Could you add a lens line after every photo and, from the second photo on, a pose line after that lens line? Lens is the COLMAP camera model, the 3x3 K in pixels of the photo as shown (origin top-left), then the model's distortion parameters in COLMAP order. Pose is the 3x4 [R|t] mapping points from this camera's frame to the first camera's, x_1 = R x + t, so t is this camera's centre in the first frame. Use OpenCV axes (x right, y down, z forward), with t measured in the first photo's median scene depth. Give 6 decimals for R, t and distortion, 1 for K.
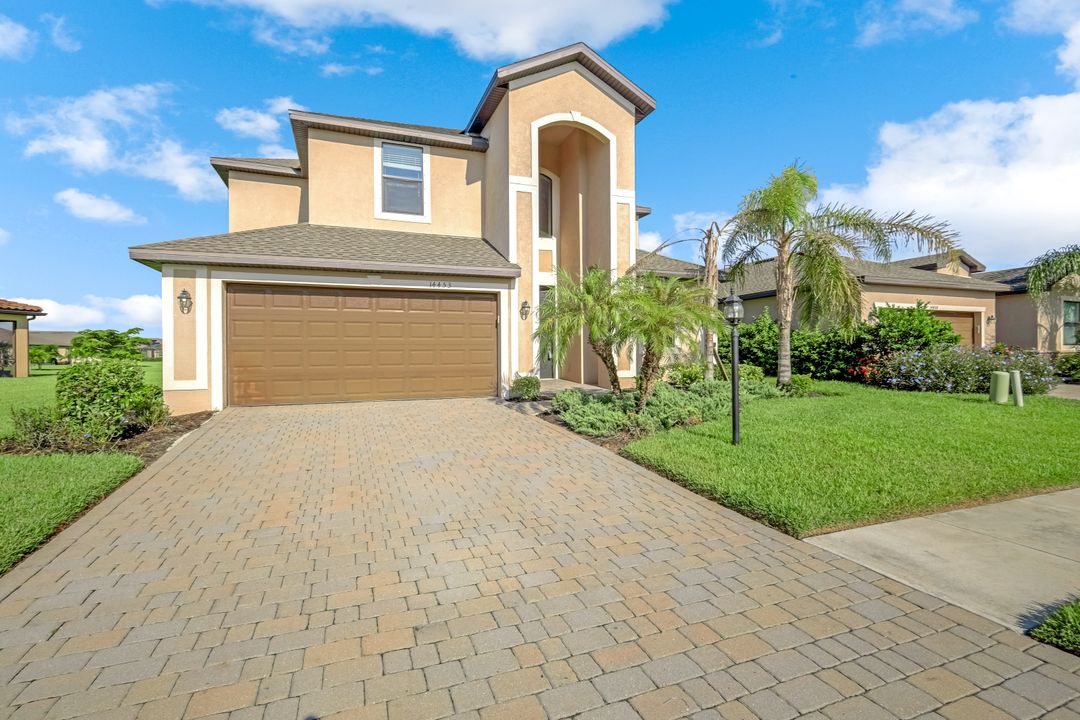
lens RADIAL K [[476.1, 0, 537.9], [0, 476.1, 345.5], [0, 0, 1]] dist [0.002430, 0.000252]
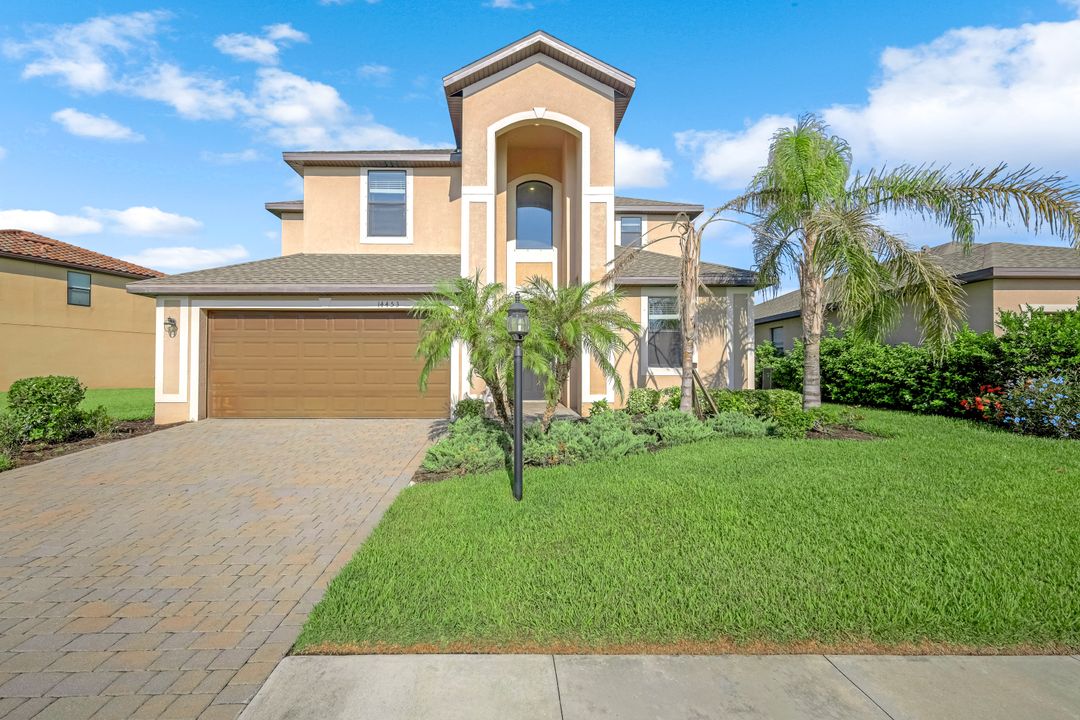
lens RADIAL K [[470.2, 0, 542.9], [0, 470.2, 355.5], [0, 0, 1]] dist [0.001808, 0.000412]
pose [[0.941171, -0.002977, -0.337918, 0.381487], [-0.003023, 0.999847, -0.017228, -0.003706], [0.337917, 0.017236, 0.941018, 0.165280]]
